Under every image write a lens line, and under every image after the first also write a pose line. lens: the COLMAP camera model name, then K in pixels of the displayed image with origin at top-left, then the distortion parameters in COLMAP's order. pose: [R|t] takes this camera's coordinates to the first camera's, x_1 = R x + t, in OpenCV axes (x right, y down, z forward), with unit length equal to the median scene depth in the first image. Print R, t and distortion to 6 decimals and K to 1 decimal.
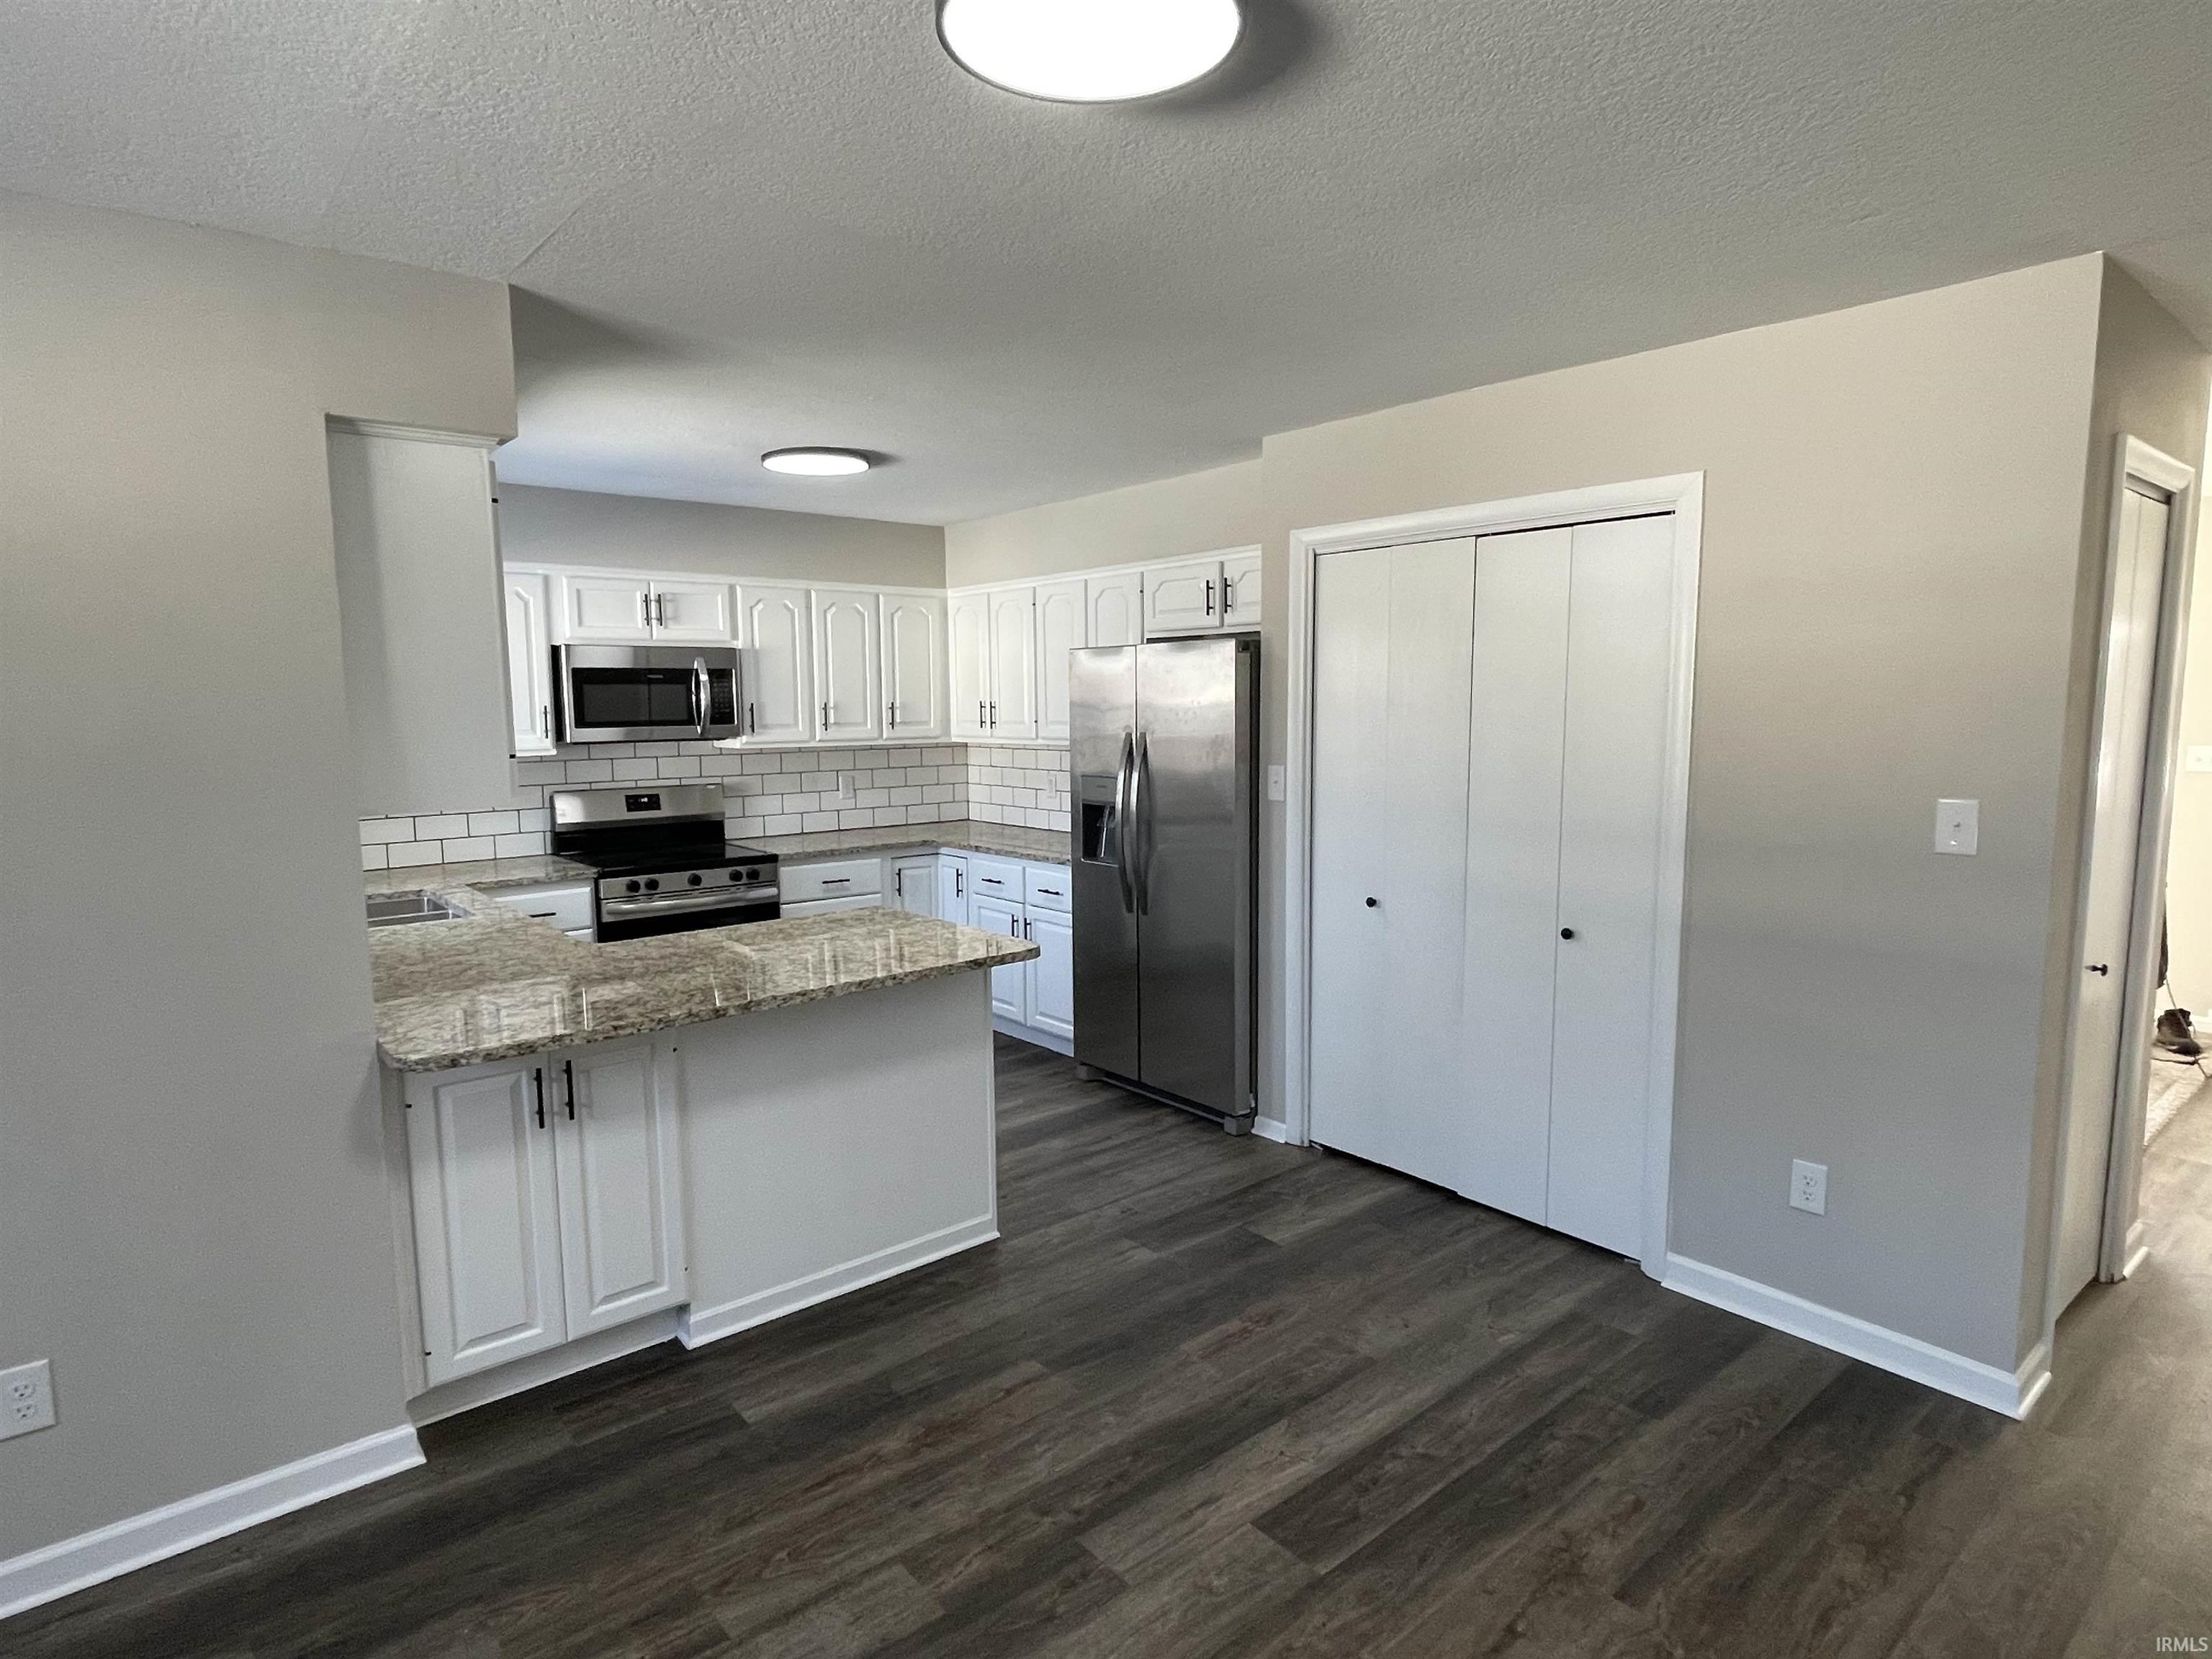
lens RADIAL K [[1207.1, 0, 1098.9], [0, 1207.1, 824.5], [0, 0, 1]] dist [0.002414, -0.020950]
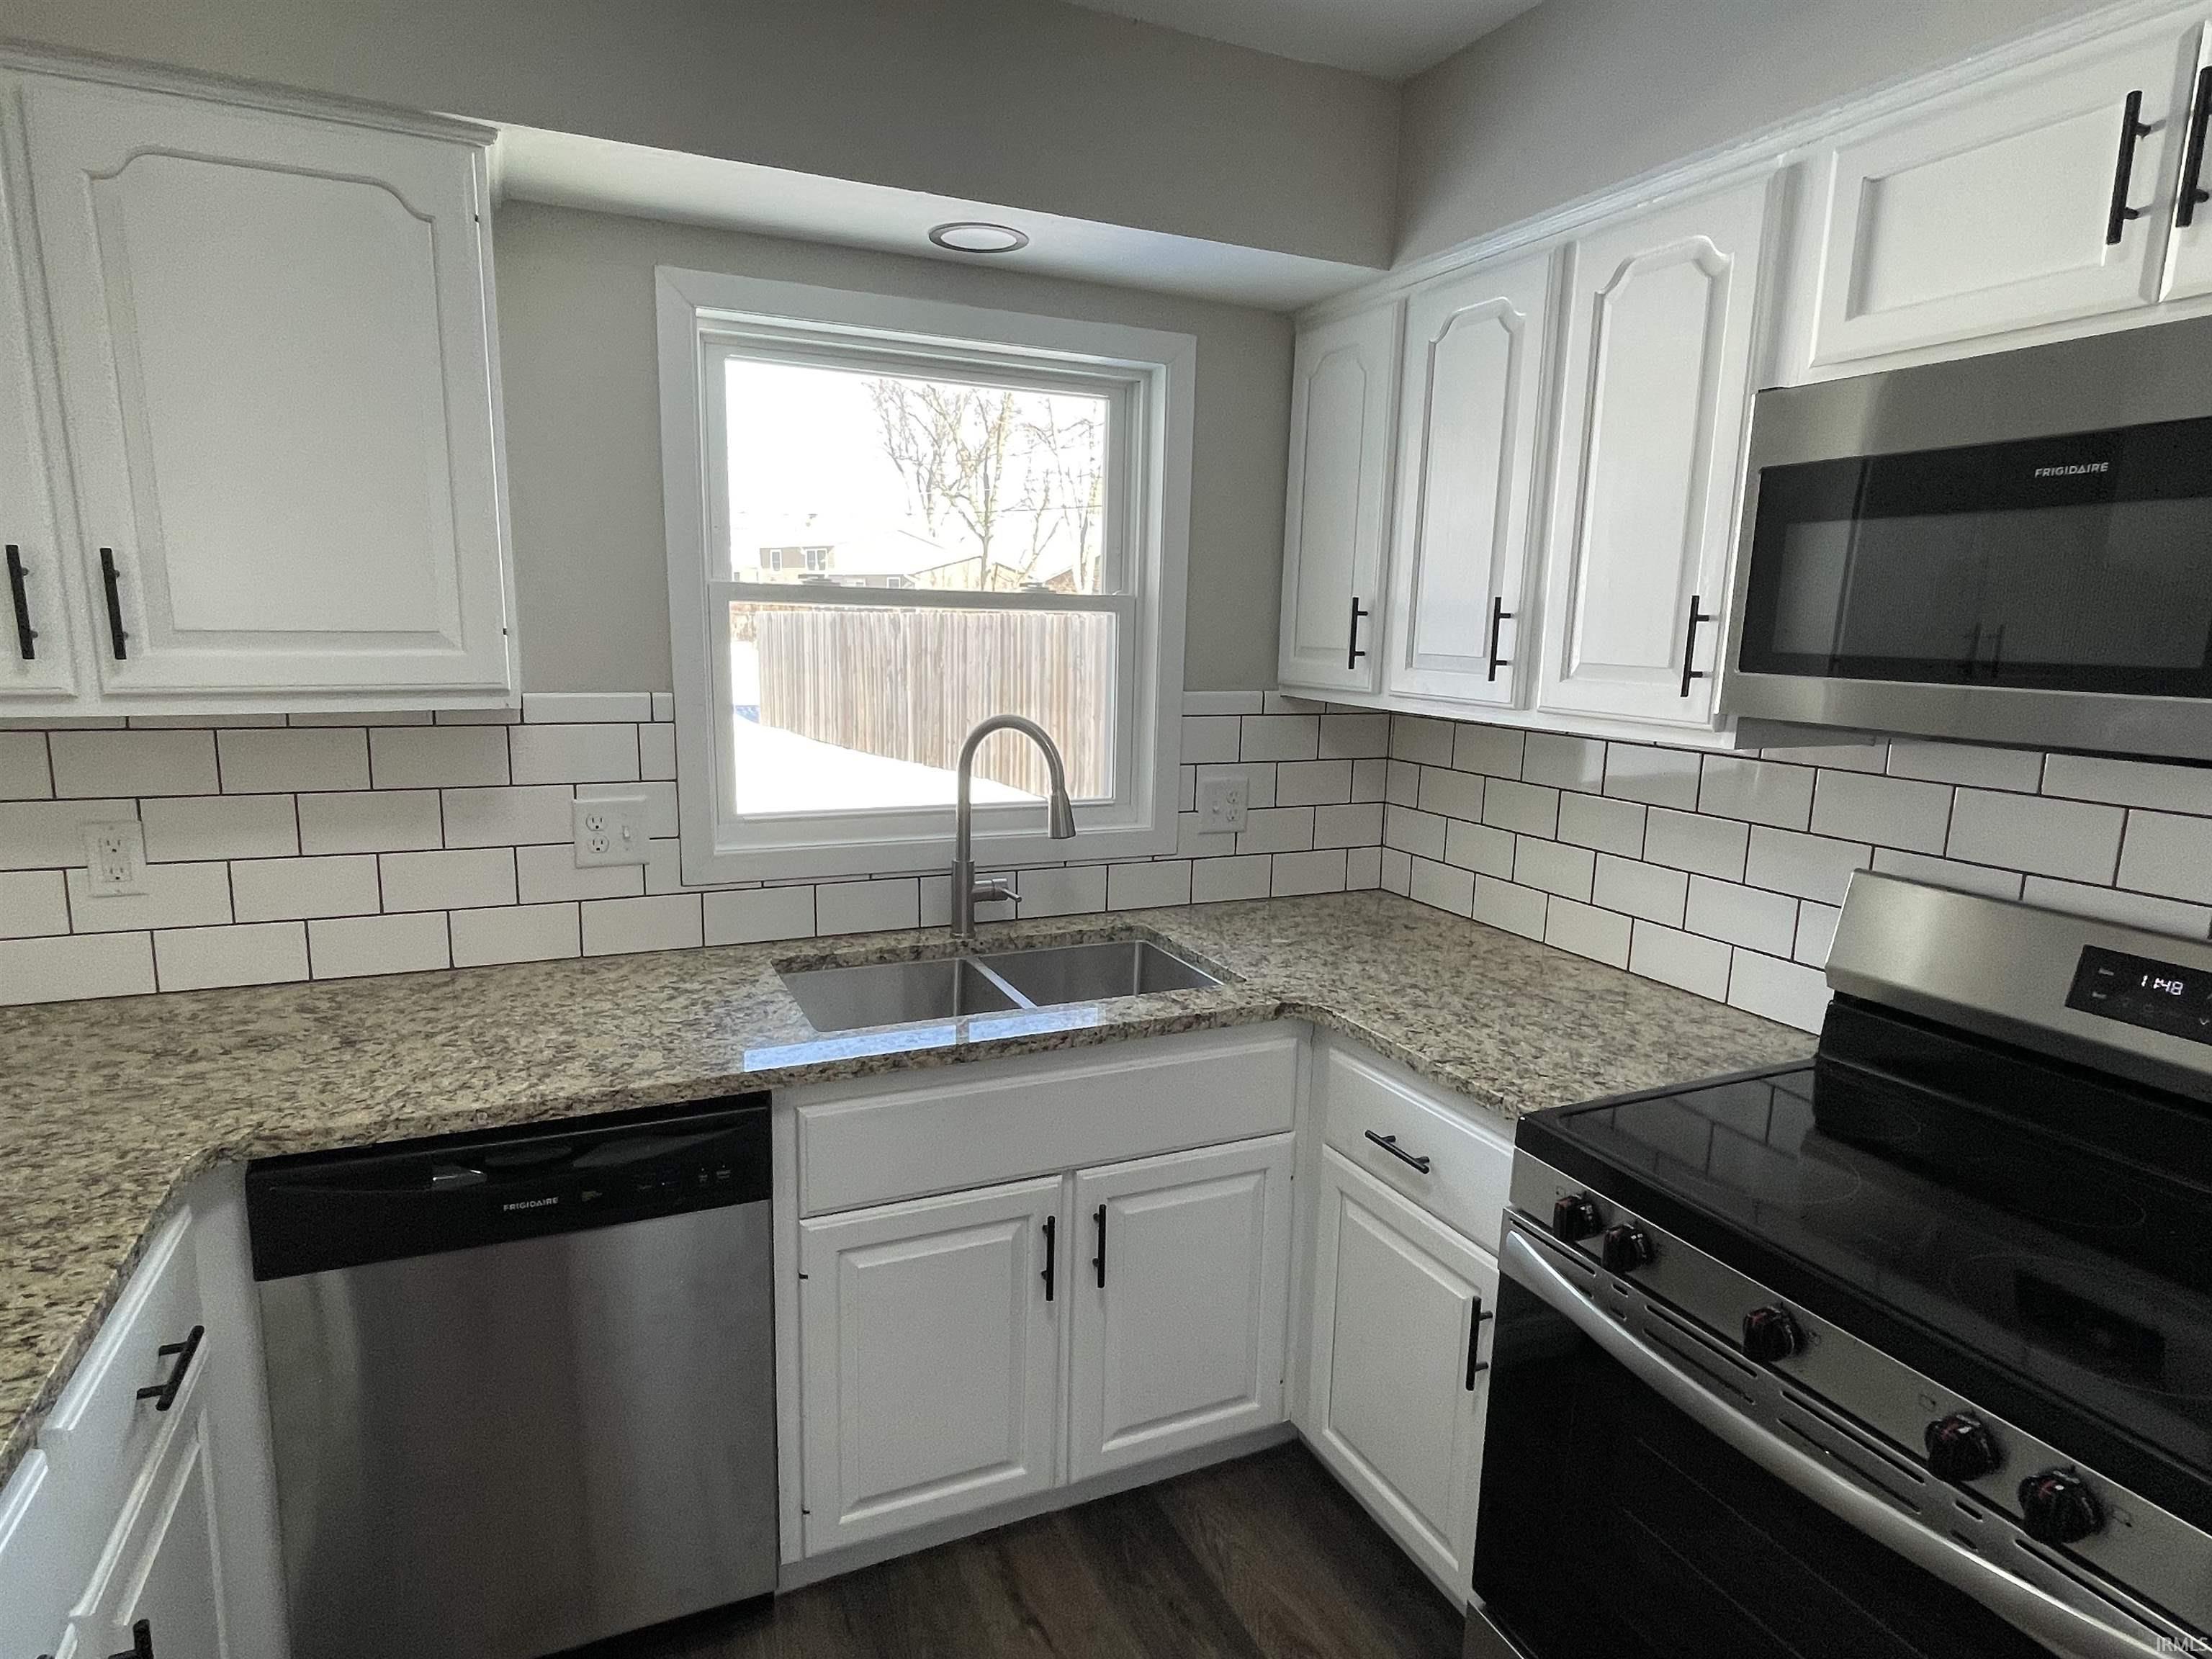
lens RADIAL K [[1215.2, 0, 1089.5], [0, 1215.2, 830.1], [0, 0, 1]] dist [-0.001034, -0.001374]
pose [[-0.269743, 0.169351, -0.947924, -0.135467], [-0.124527, 0.970012, 0.208733, -0.127768], [0.954847, 0.174346, -0.240565, 1.401965]]
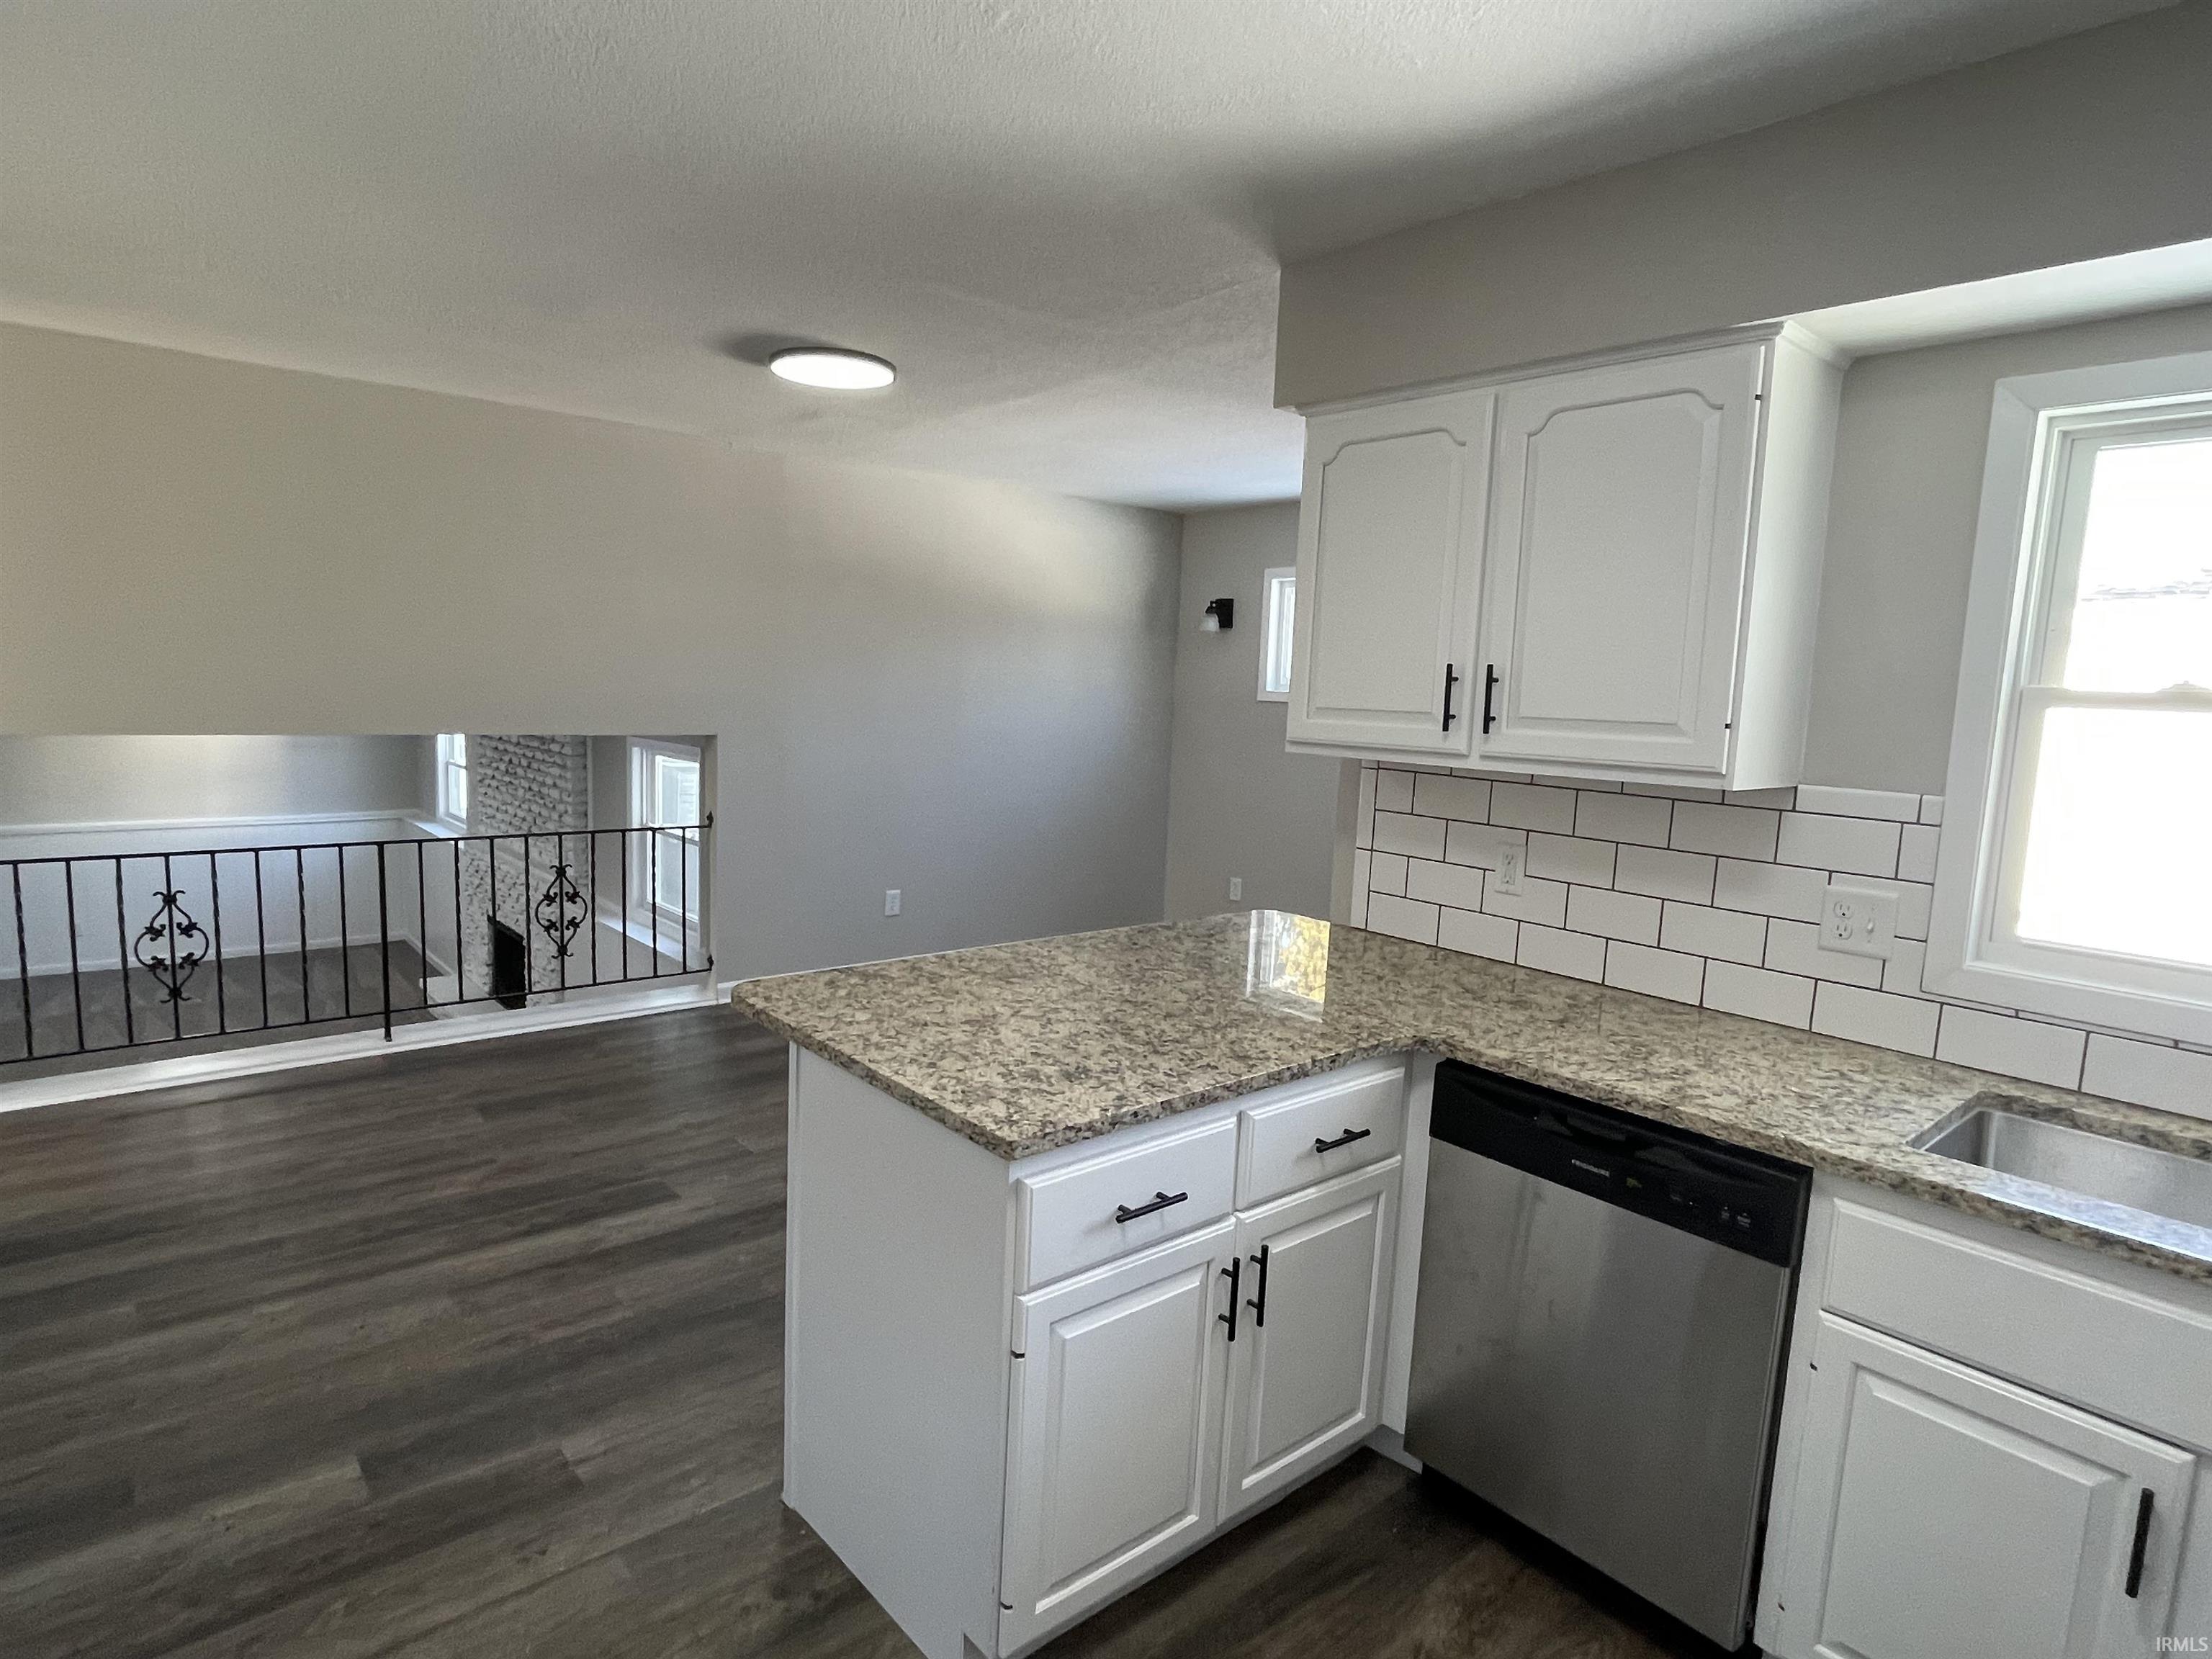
lens RADIAL K [[1215.2, 0, 1089.5], [0, 1215.2, 830.1], [0, 0, 1]] dist [-0.001034, -0.001374]
pose [[-0.999479, -0.029605, -0.012874, -0.238820], [-0.031799, 0.971652, 0.234269, -0.155030], [0.005573, 0.234557, -0.972086, 1.644977]]
